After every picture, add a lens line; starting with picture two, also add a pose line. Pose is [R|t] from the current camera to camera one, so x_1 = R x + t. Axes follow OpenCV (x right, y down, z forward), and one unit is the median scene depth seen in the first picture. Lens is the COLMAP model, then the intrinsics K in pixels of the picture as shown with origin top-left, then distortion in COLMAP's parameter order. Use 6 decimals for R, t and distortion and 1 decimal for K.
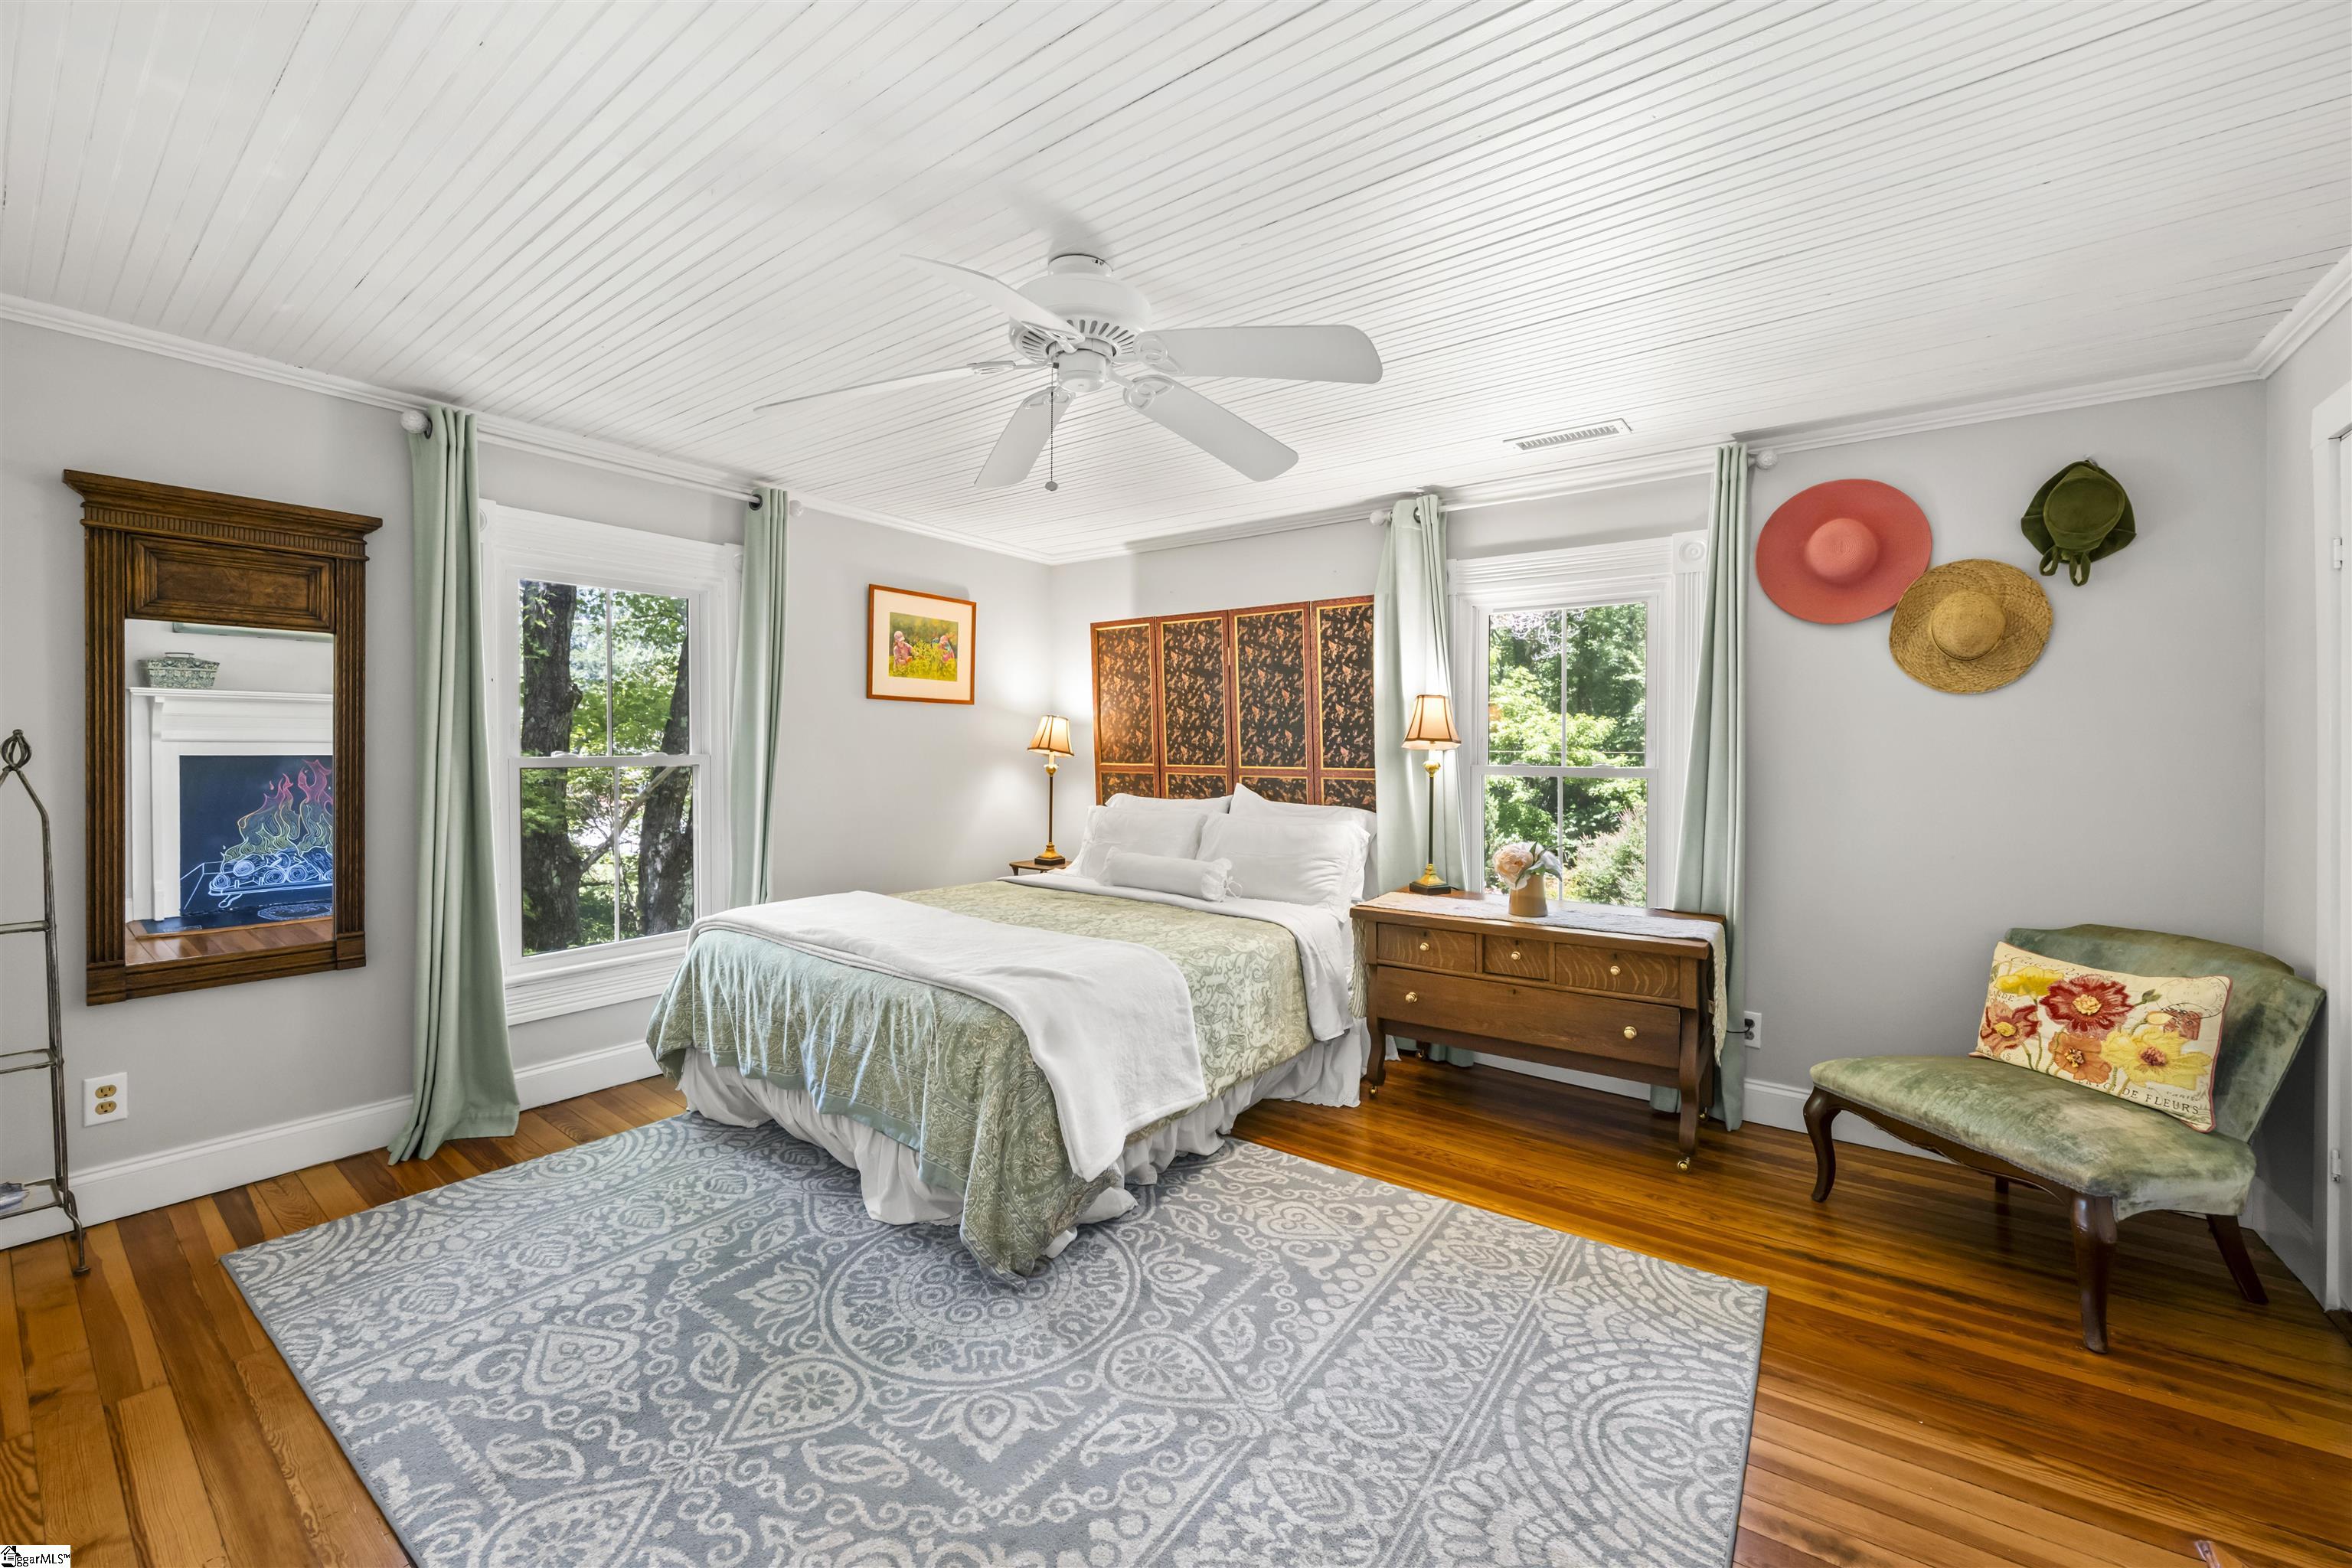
lens RADIAL K [[930.8, 0, 1171.4], [0, 930.8, 760.2], [0, 0, 1]] dist [-0.003124, -0.000388]
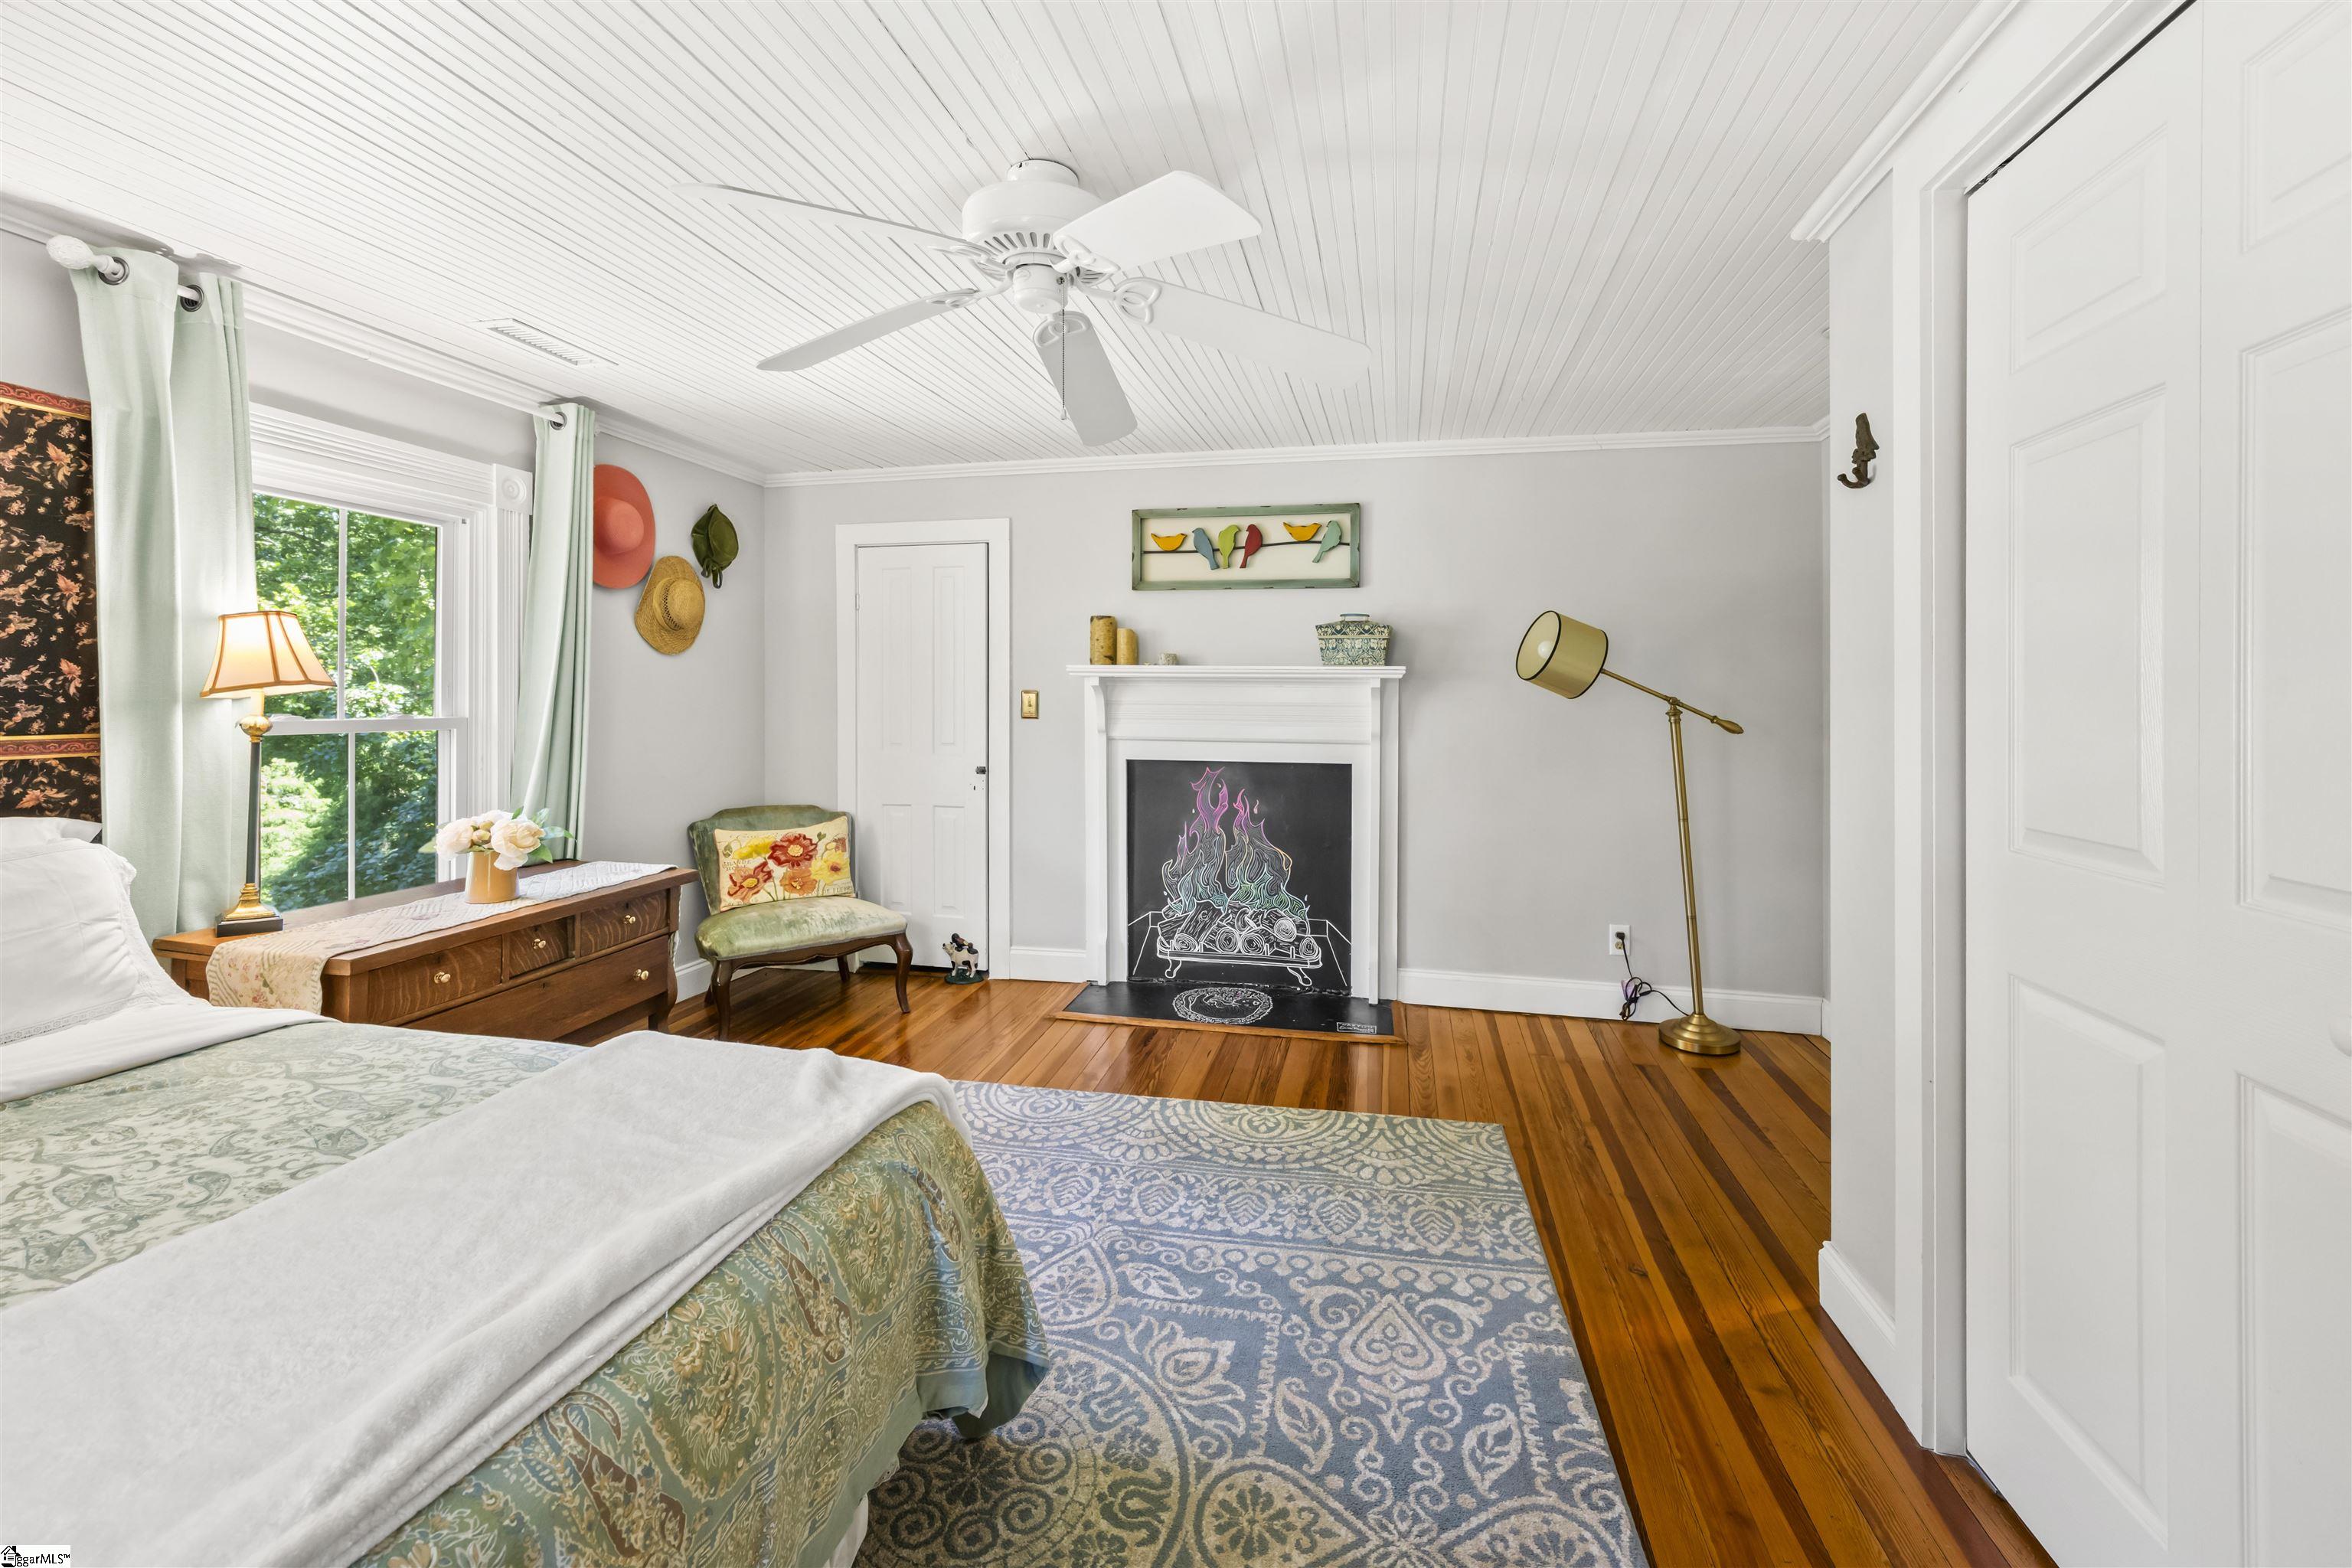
lens RADIAL K [[930.8, 0, 1199.5], [0, 930.8, 692.4], [0, 0, 1]] dist [-0.003124, -0.000388]
pose [[-0.419835, -0.003369, 0.907594, -1.156973], [0.003177, 0.999982, 0.005182, -0.035541], [-0.907595, 0.005059, -0.419817, 1.459047]]
